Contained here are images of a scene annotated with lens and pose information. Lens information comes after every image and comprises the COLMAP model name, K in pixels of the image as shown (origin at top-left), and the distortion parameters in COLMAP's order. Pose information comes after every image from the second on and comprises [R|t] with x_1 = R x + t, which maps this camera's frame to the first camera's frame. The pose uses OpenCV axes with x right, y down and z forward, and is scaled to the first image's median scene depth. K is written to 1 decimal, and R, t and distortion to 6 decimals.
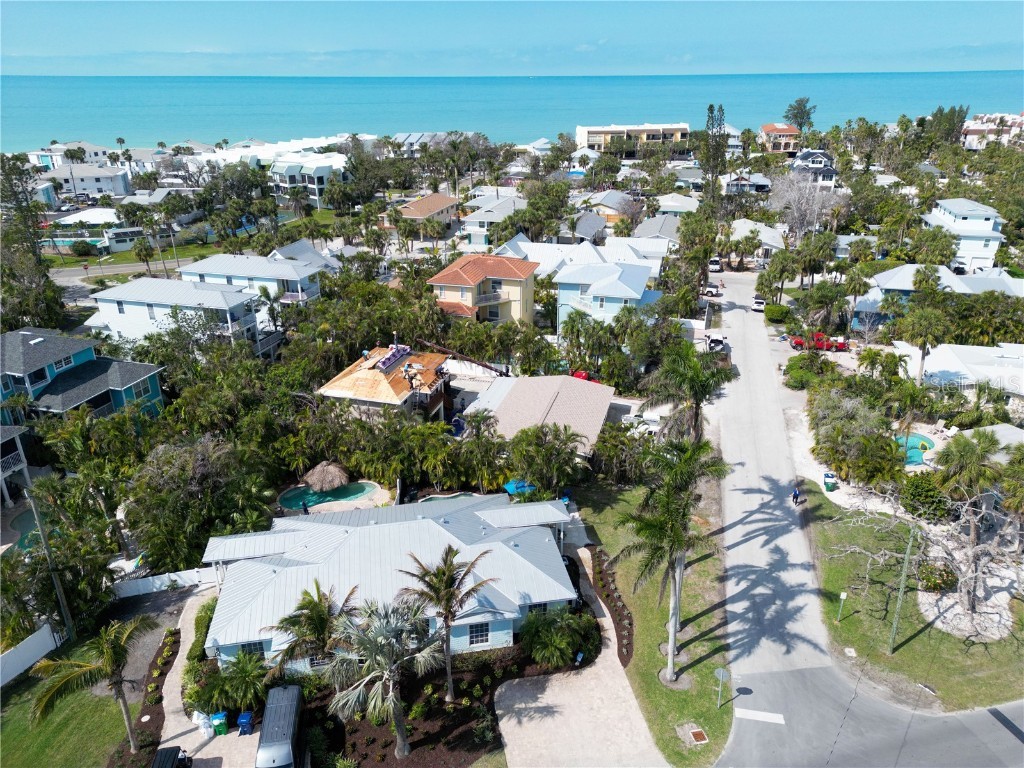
lens RADIAL K [[715.6, 0, 512.0], [0, 715.6, 384.0], [0, 0, 1]] dist [0.074735, -0.070244]
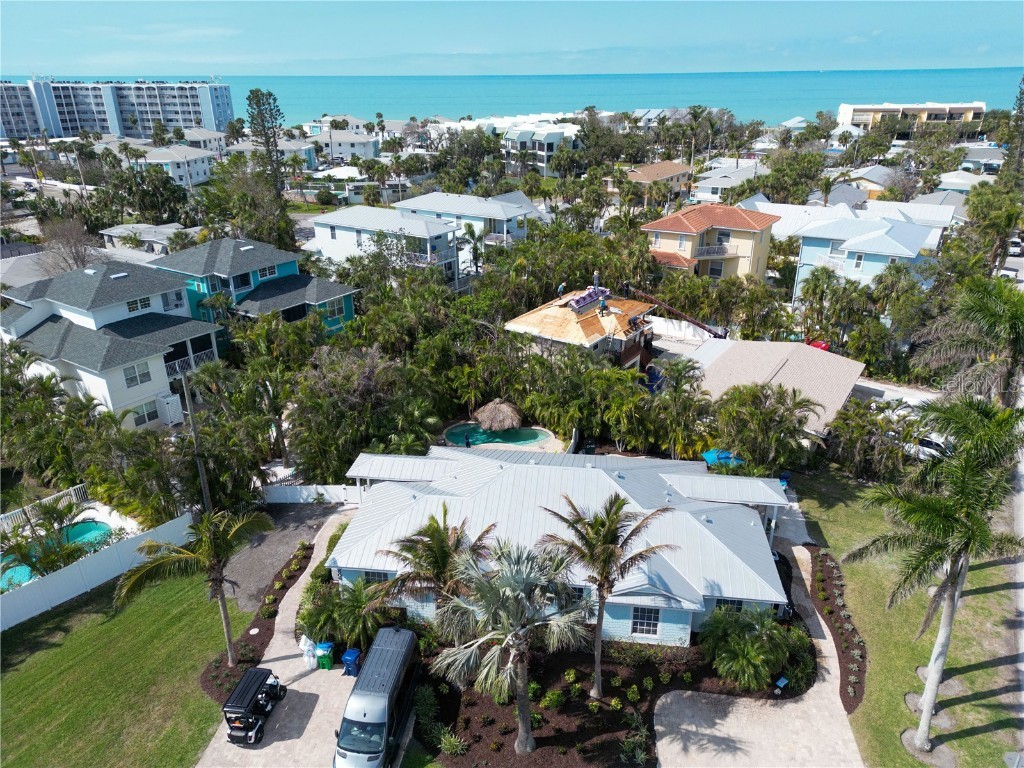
lens RADIAL K [[715.6, 0, 512.0], [0, 715.6, 384.0], [0, 0, 1]] dist [0.074735, -0.070244]
pose [[0.951318, 0.119340, -0.284169, 0.006775], [-0.118537, 0.992746, 0.020086, 0.086733], [0.284505, 0.014577, 0.958564, 0.196763]]
